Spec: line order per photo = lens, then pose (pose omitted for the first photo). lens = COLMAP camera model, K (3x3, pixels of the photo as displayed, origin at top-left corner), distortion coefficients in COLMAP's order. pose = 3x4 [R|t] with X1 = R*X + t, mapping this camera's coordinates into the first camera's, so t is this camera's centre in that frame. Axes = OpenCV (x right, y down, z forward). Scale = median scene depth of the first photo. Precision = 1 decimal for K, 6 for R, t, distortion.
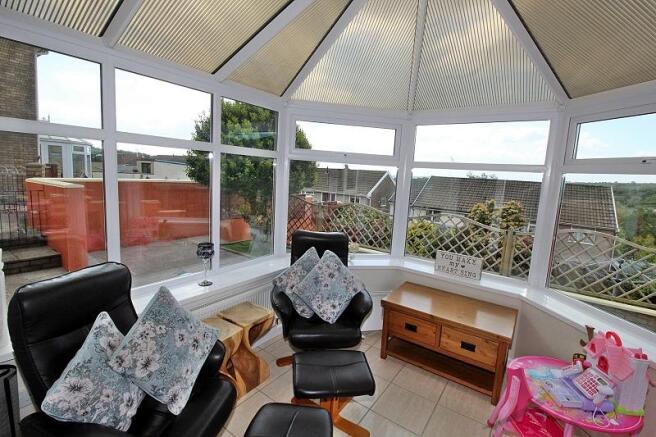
lens RADIAL K [[304.7, 0, 329.8], [0, 304.7, 218.0], [0, 0, 1]] dist [-0.008177, -0.005600]
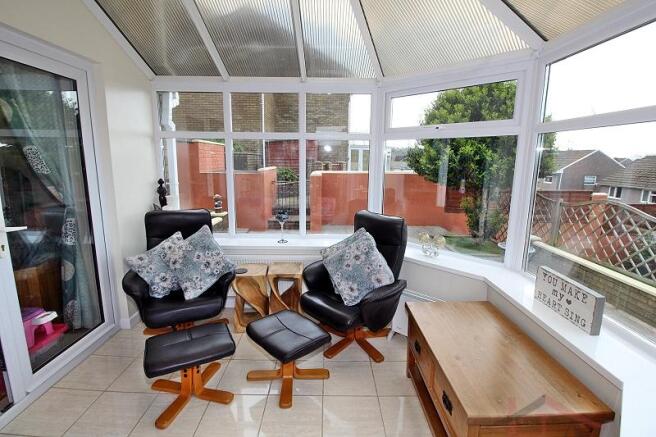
lens RADIAL K [[304.7, 0, 329.6], [0, 304.7, 216.1], [0, 0, 1]] dist [-0.008177, -0.005600]
pose [[0.572447, 0.094870, -0.814435, 0.704758], [-0.092459, 0.994417, 0.050848, 0.019227], [0.814712, 0.046194, 0.578023, 0.367632]]
